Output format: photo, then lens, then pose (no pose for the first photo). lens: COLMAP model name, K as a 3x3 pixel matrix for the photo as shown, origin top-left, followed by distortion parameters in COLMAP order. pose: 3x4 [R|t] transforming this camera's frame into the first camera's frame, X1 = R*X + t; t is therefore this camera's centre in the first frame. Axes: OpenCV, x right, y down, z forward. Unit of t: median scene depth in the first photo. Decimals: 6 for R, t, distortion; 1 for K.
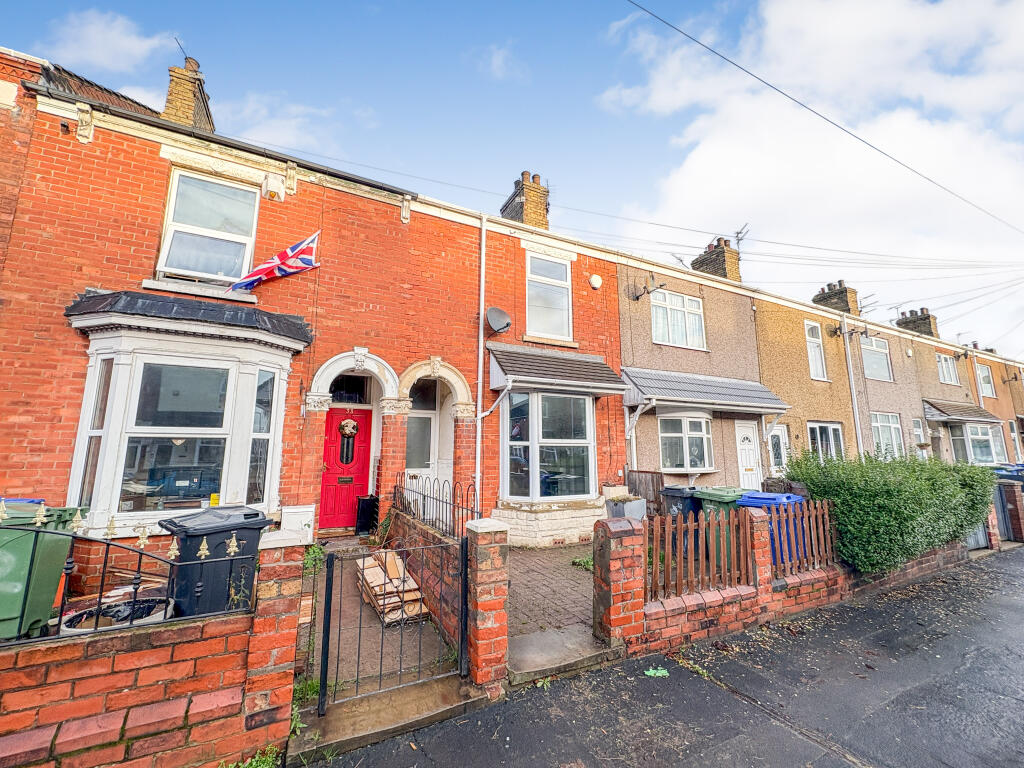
lens RADIAL K [[410.8, 0, 516.3], [0, 410.8, 383.2], [0, 0, 1]] dist [0.000283, -0.000015]
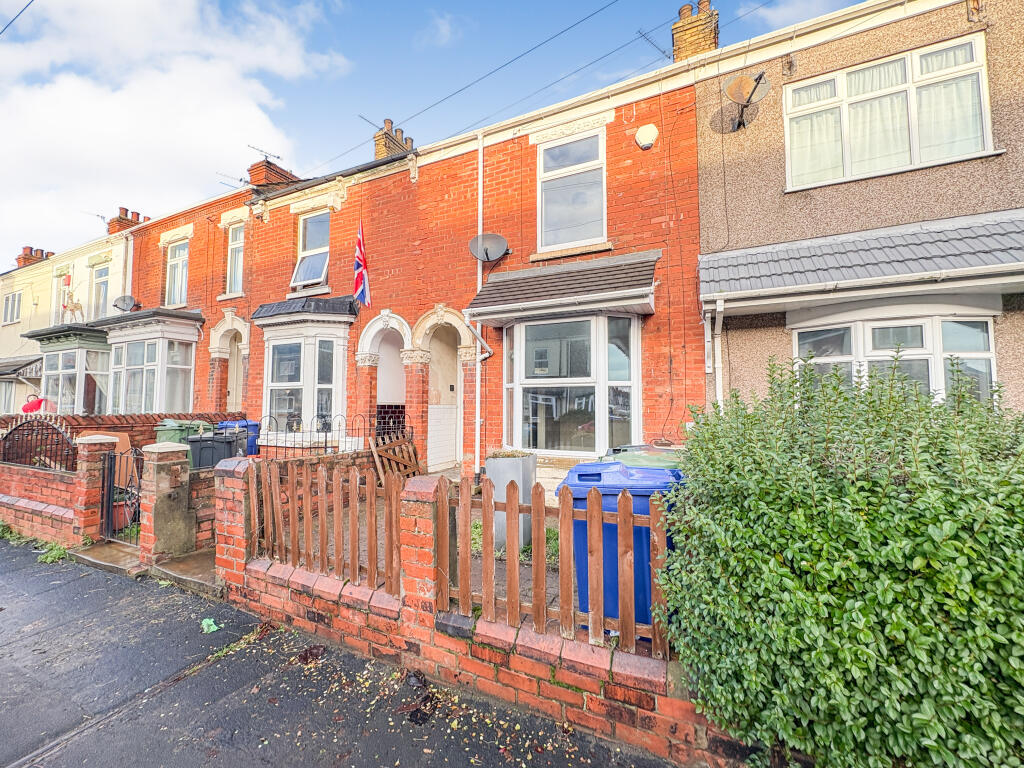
lens RADIAL K [[410.8, 0, 514.6], [0, 410.8, 383.9], [0, 0, 1]] dist [0.000283, -0.000015]
pose [[0.622312, -0.043350, -0.781568, 0.680886], [0.127755, 0.990702, 0.046773, 0.103411], [0.772273, -0.128957, 0.622064, 0.470893]]
